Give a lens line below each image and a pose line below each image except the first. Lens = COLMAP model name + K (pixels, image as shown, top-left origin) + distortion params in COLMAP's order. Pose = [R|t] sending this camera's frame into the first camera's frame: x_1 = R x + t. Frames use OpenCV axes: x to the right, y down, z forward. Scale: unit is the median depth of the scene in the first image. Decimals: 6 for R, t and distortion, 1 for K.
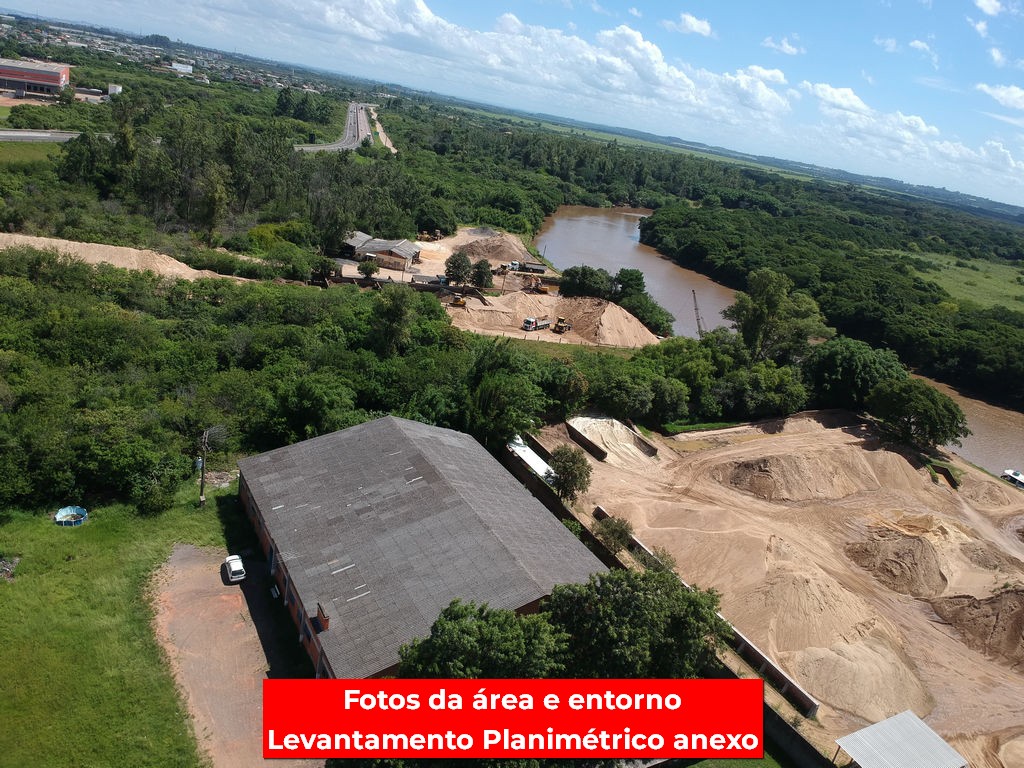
lens RADIAL K [[746.9, 0, 506.0], [0, 746.9, 383.9], [0, 0, 1]] dist [0.083479, -0.141856]
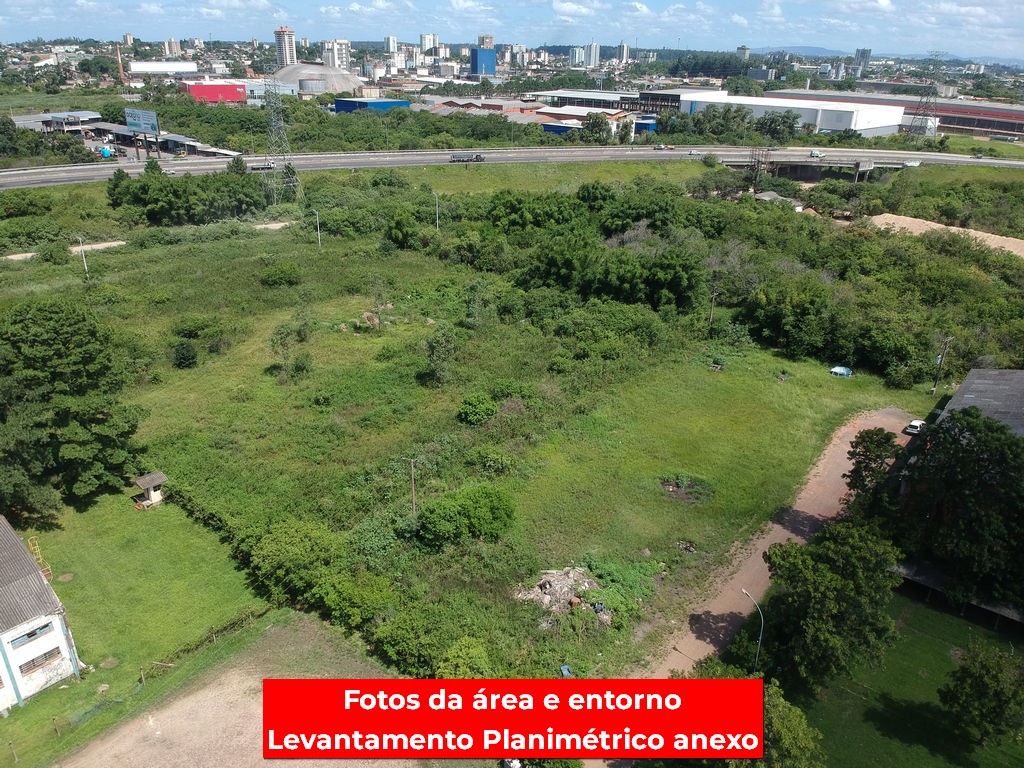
lens RADIAL K [[751.4, 0, 507.7], [0, 751.4, 376.8], [0, 0, 1]] dist [0.080471, -0.147358]
pose [[0.354370, 0.204253, -0.912525, 0.247805], [-0.282113, 0.953736, 0.103922, 0.100960], [0.891535, 0.220608, 0.395598, -0.066200]]
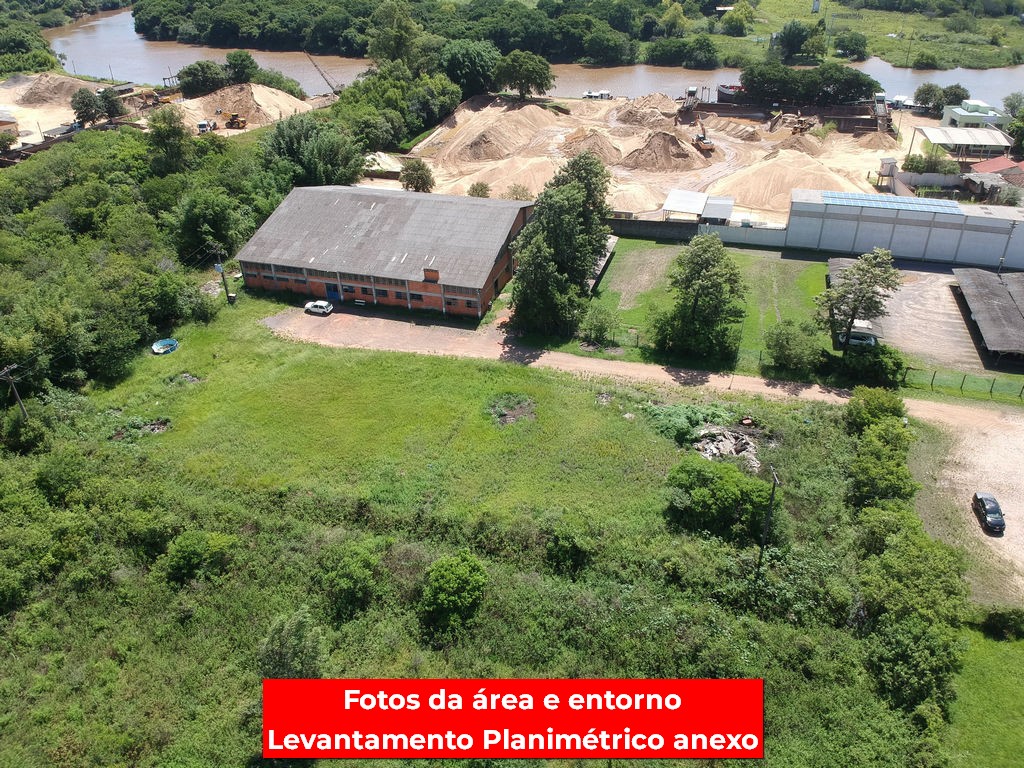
lens RADIAL K [[751.4, 0, 507.7], [0, 751.4, 376.8], [0, 0, 1]] dist [0.080471, -0.147358]
pose [[0.718063, -0.520483, 0.462042, -0.365444], [0.384465, 0.850031, 0.360047, -0.003912], [-0.580149, -0.080898, 0.810483, -0.141475]]
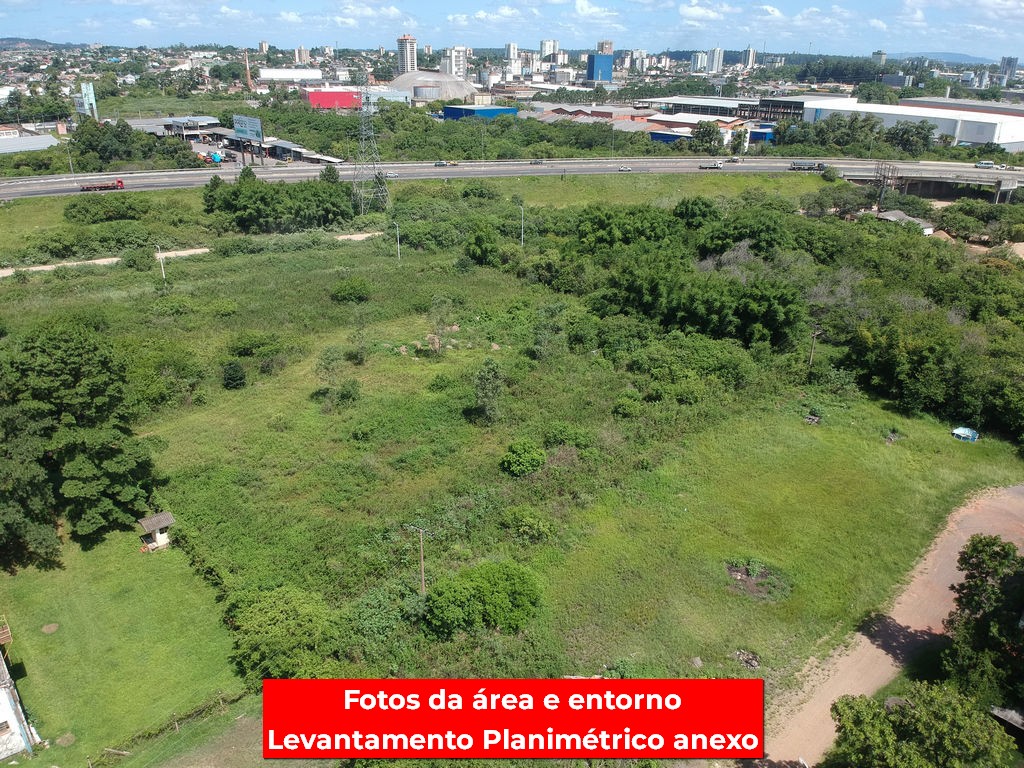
lens RADIAL K [[751.4, 0, 507.7], [0, 751.4, 376.8], [0, 0, 1]] dist [0.080471, -0.147358]
pose [[0.214368, 0.212704, -0.953312, 0.195295], [-0.314829, 0.938958, 0.138706, 0.071514], [0.924624, 0.270396, 0.268248, -0.016838]]
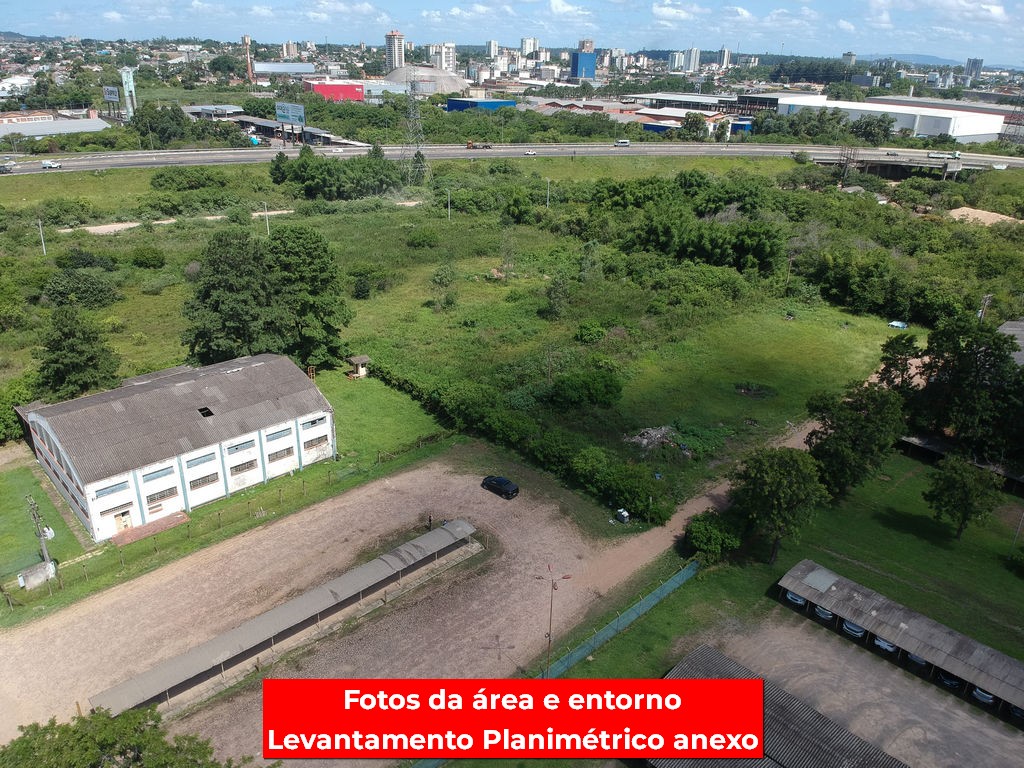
lens RADIAL K [[751.4, 0, 507.7], [0, 751.4, 376.8], [0, 0, 1]] dist [0.080471, -0.147358]
pose [[0.245085, 0.215119, -0.945334, 0.403267], [-0.318197, 0.938908, 0.131161, 0.160500], [0.915797, 0.268657, 0.298562, -0.135163]]
